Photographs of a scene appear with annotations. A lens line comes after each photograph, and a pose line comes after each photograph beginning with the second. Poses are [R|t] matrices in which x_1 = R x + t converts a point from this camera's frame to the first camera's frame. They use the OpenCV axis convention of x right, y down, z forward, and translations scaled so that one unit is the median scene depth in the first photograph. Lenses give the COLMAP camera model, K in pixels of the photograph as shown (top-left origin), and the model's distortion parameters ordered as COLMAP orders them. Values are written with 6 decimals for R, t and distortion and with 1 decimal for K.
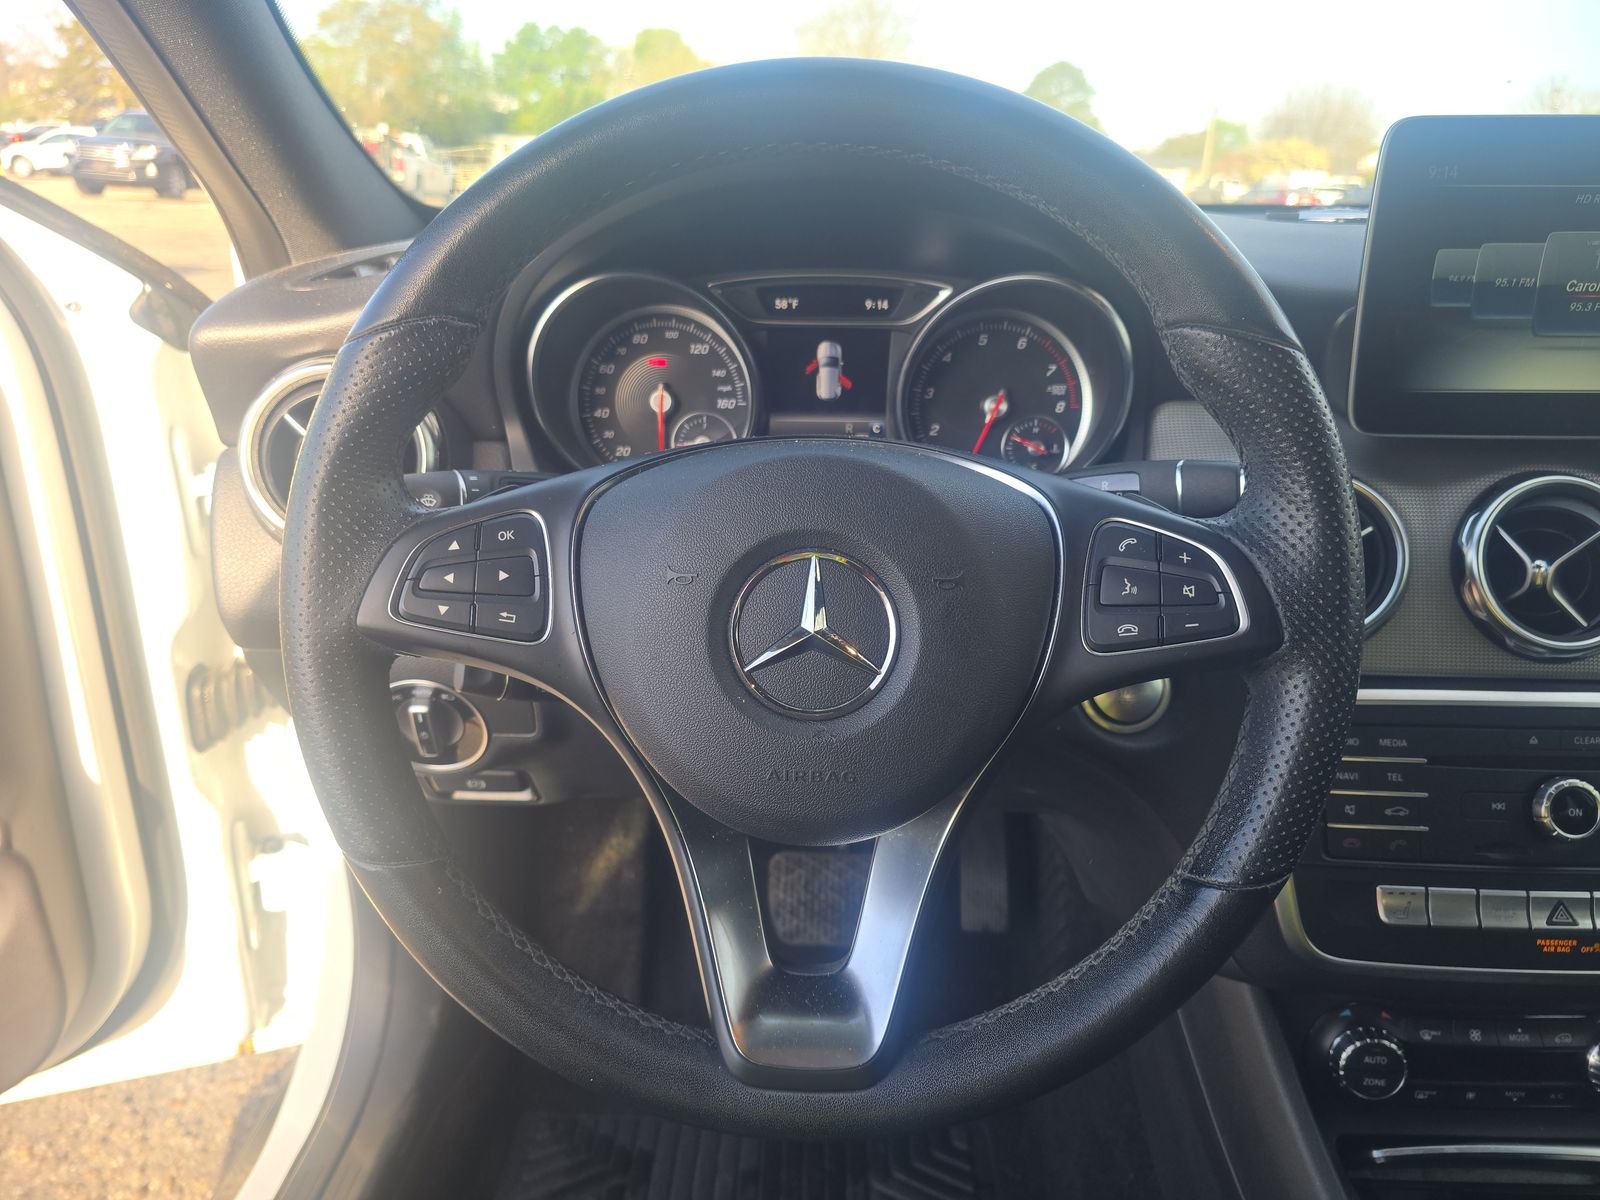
lens RADIAL K [[1116.4, 0, 782.1], [0, 1116.4, 601.6], [0, 0, 1]] dist [0.004888, -0.005094]
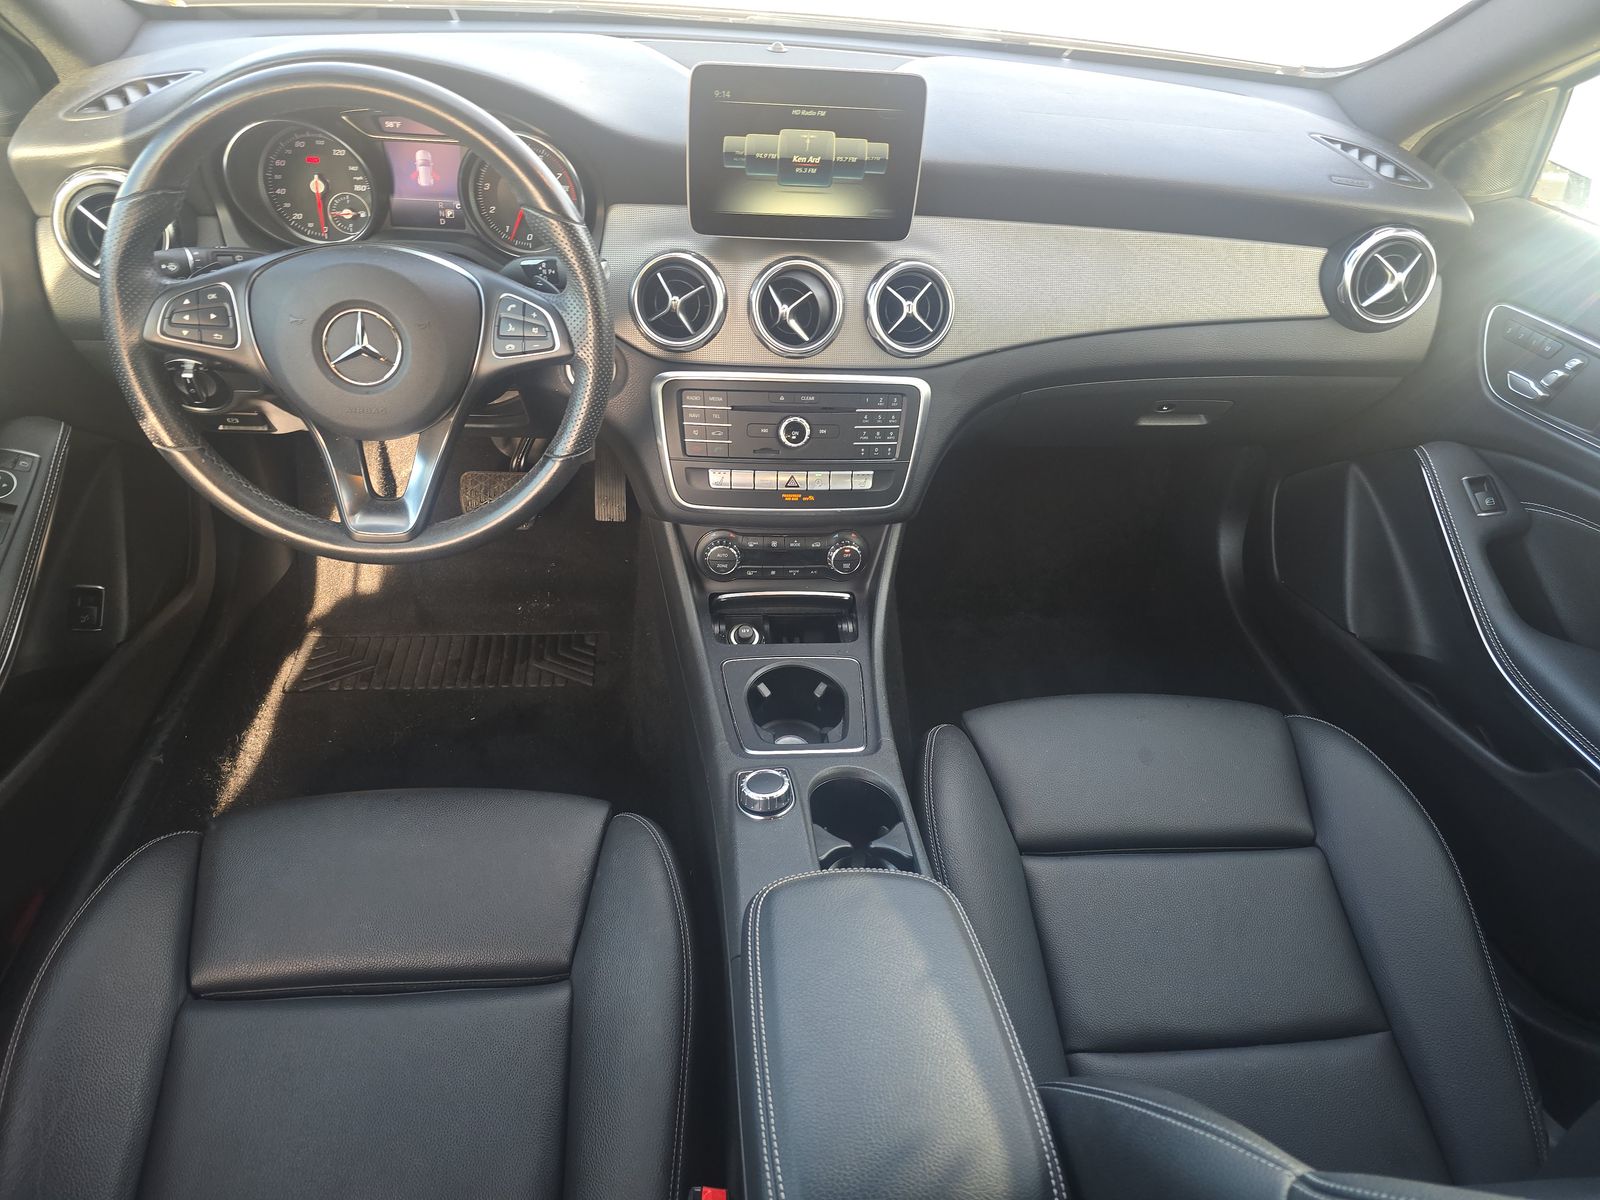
lens RADIAL K [[1032.0, 0, 804.0], [0, 1032.0, 631.8], [0, 0, 1]] dist [0.004979, -0.038945]
pose [[0.981222, -0.035150, 0.189650, 0.287797], [-0.031330, 0.941151, 0.336531, -0.094084], [-0.190319, -0.336153, 0.922377, -0.760589]]
